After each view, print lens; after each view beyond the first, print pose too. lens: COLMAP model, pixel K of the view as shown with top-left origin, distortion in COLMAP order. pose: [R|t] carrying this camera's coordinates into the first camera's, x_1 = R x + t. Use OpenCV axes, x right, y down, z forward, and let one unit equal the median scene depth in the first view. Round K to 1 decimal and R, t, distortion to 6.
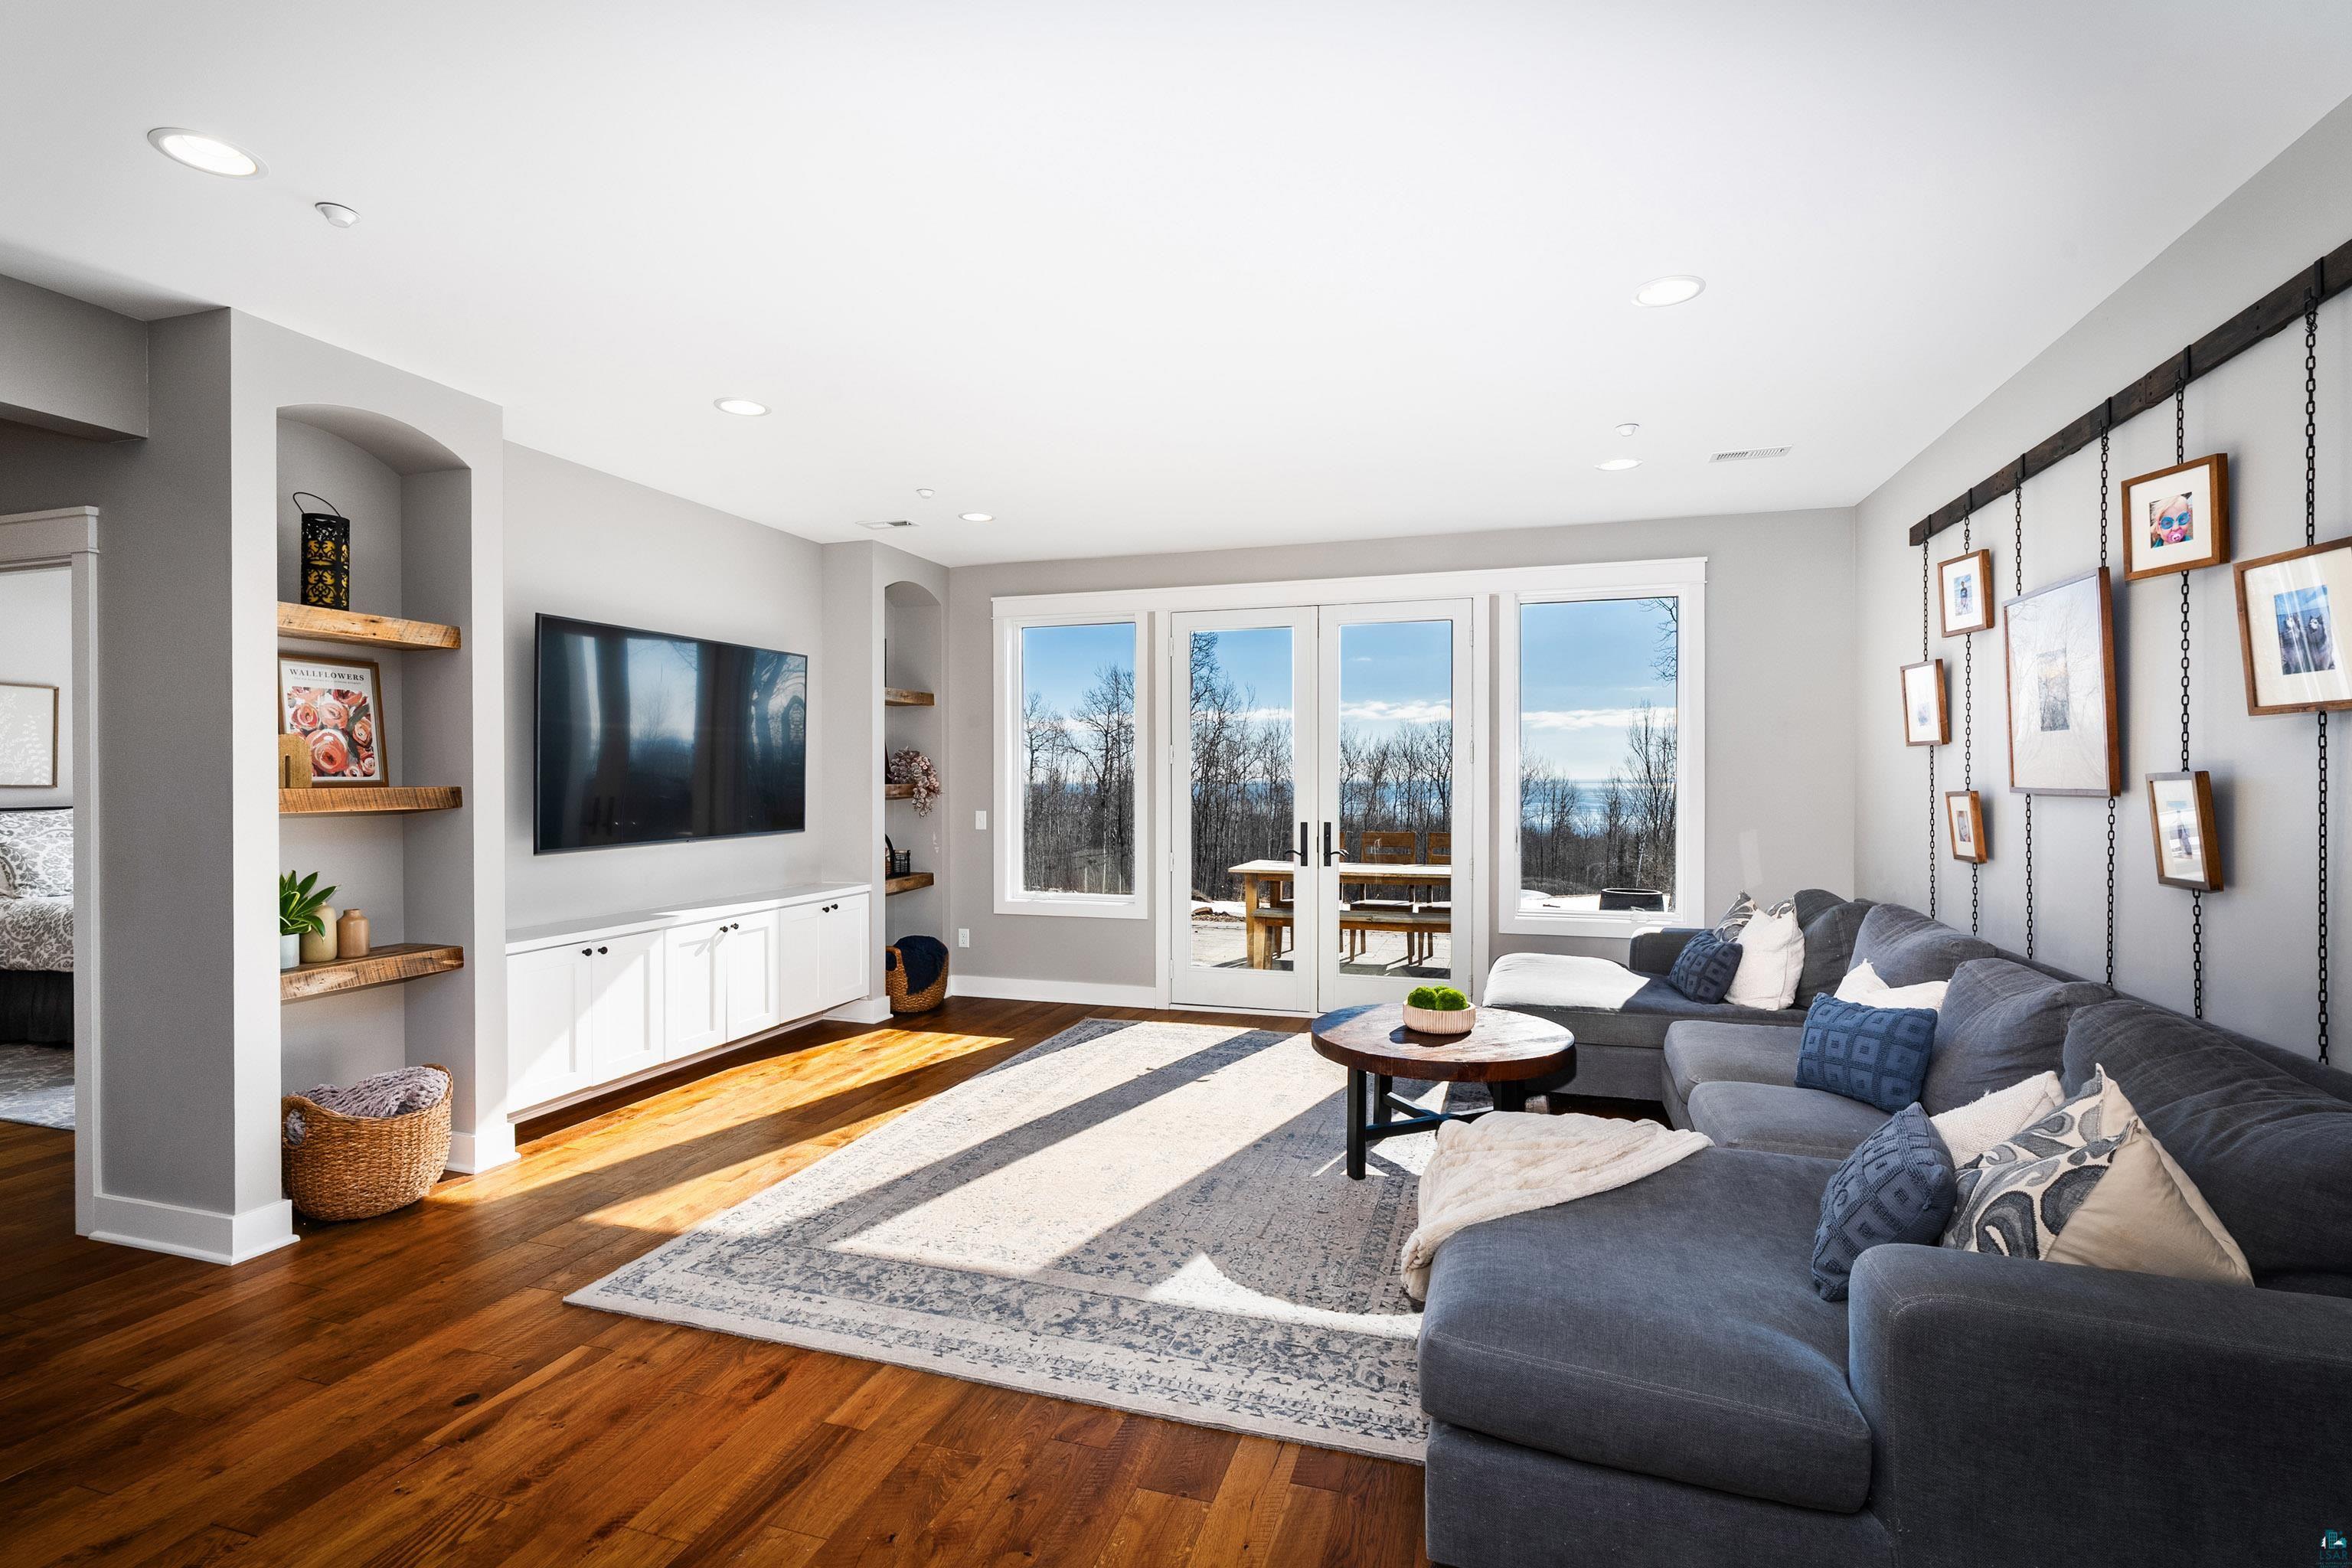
lens RADIAL K [[1075.8, 0, 1176.0], [0, 1075.8, 784.0], [0, 0, 1]] dist [-0.004278, -0.000284]
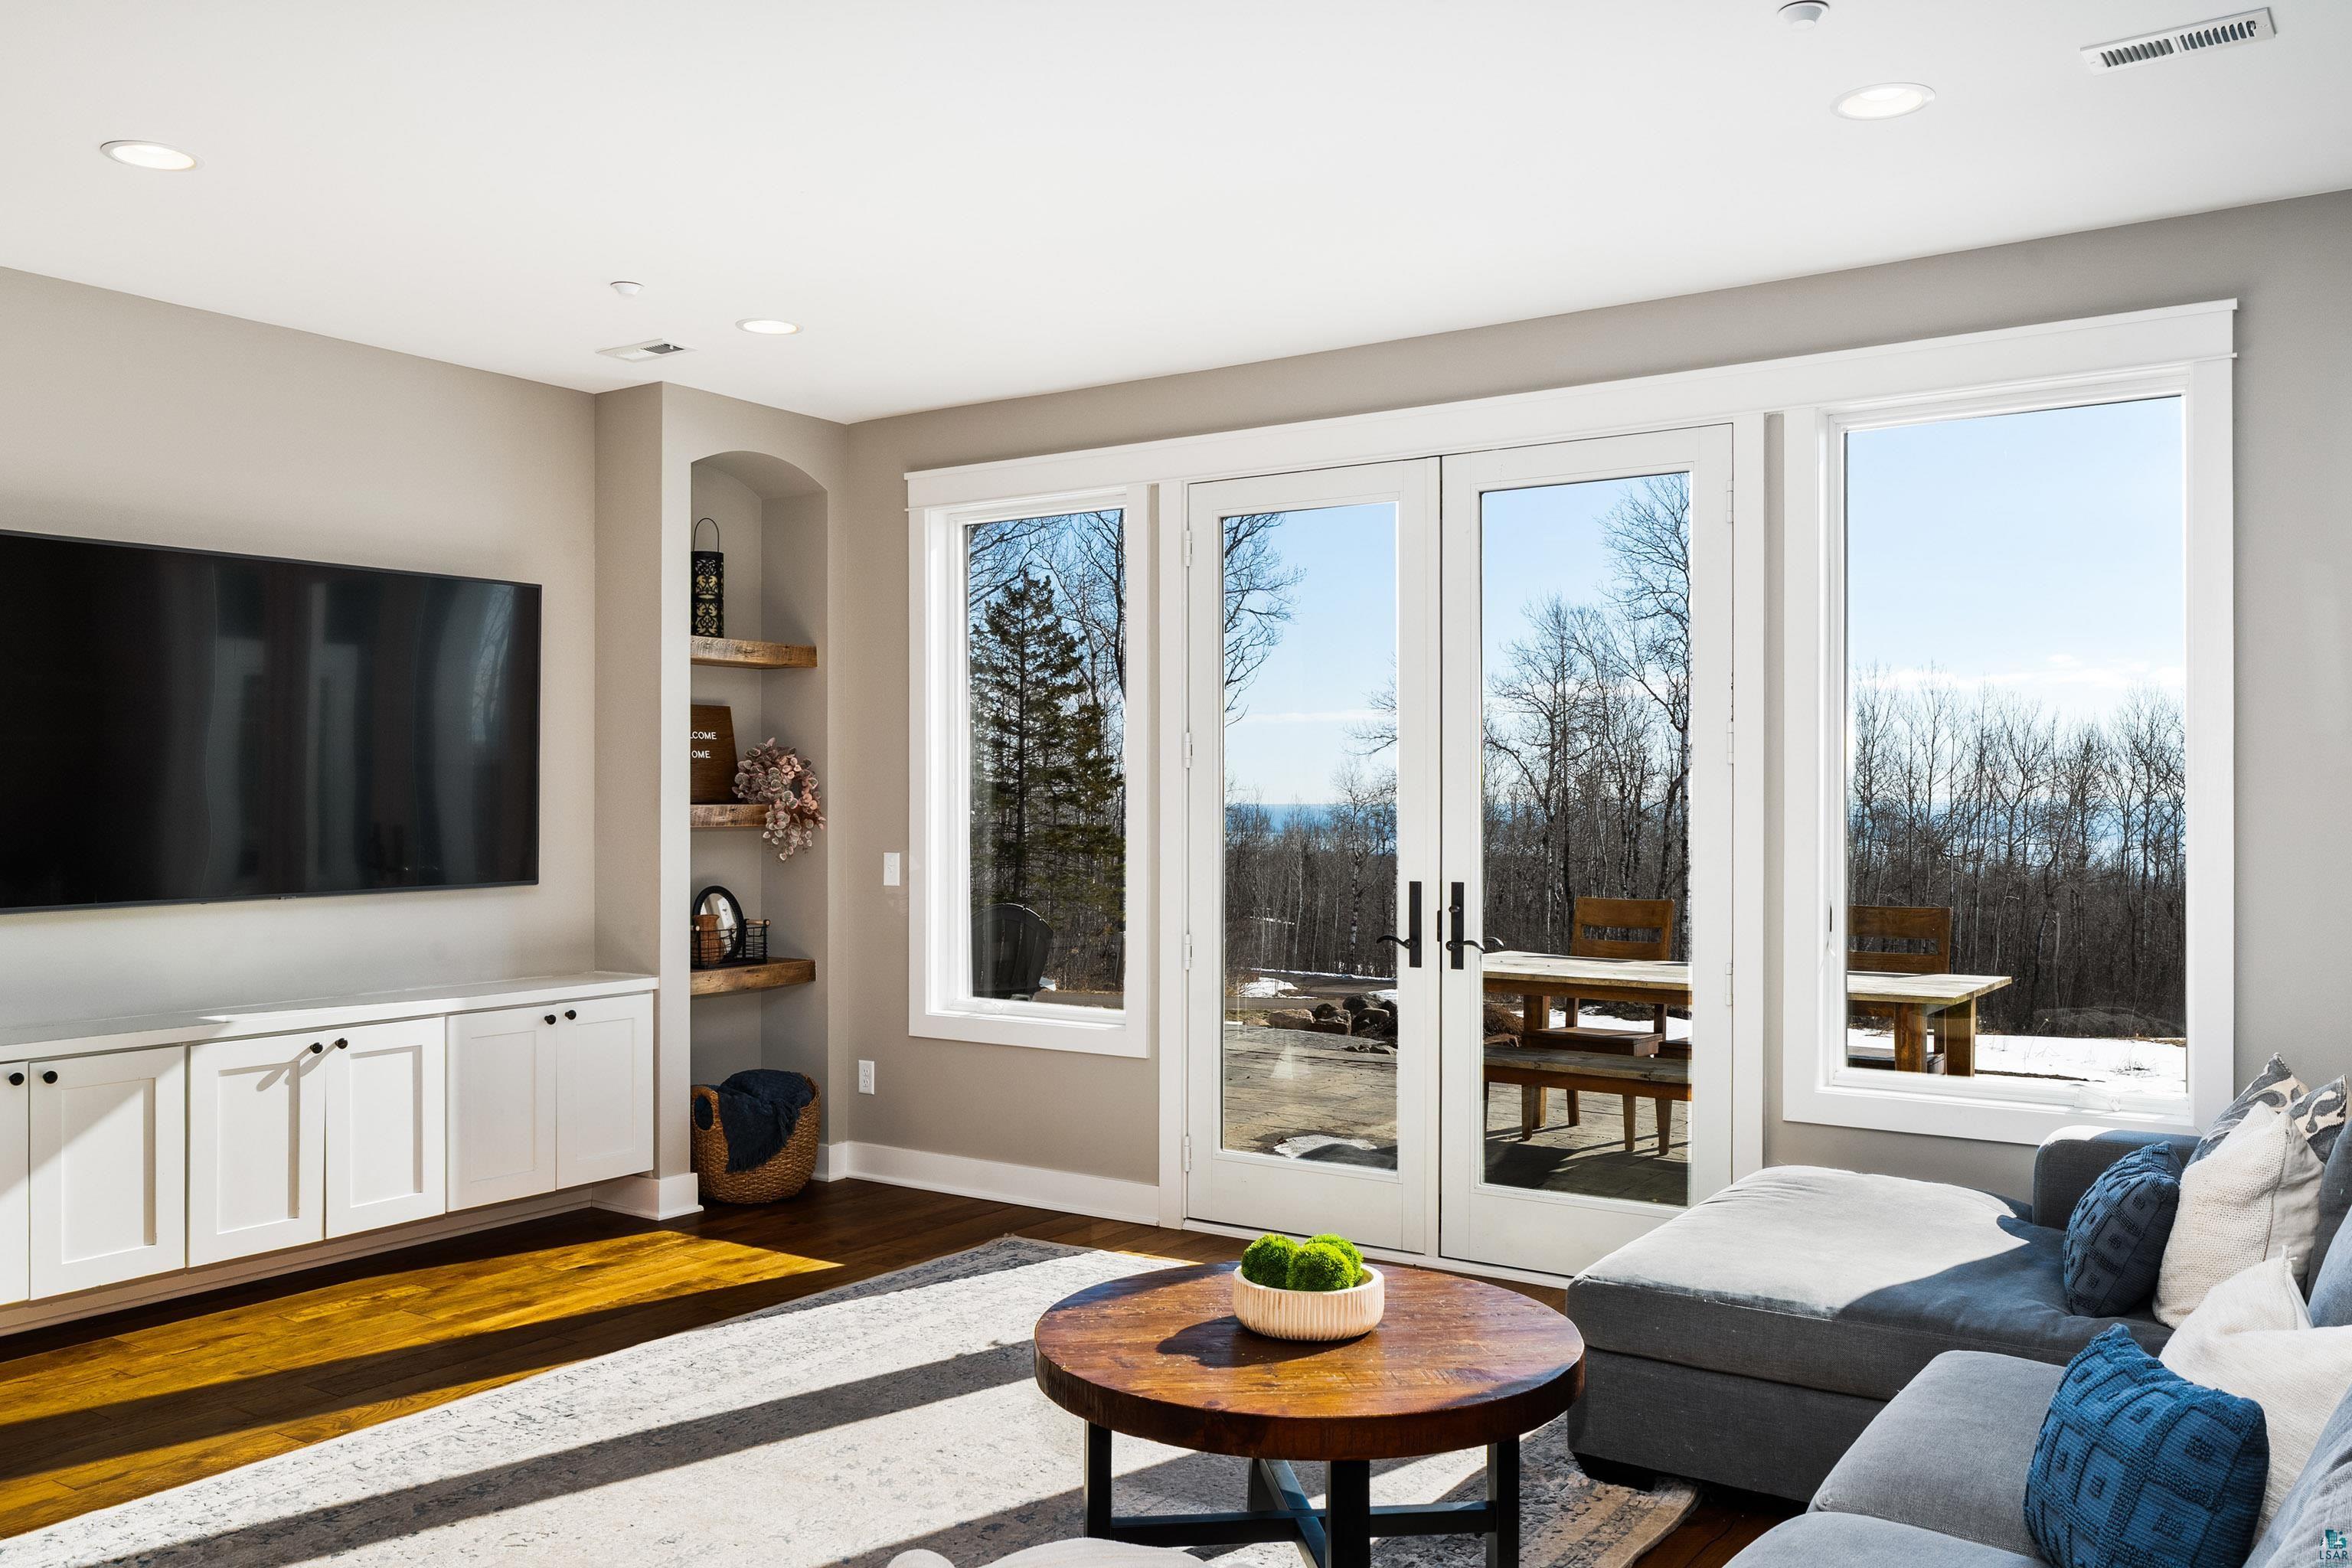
lens RADIAL K [[1844.8, 0, 1175.6], [0, 1844.8, 794.4], [0, 0, 1]] dist [0.002978, 0.004619]
pose [[0.956382, 0.001352, -0.292115, 0.267679], [-0.003142, 0.999979, -0.005660, -0.000513], [0.292102, 0.006331, 0.956366, 0.130402]]
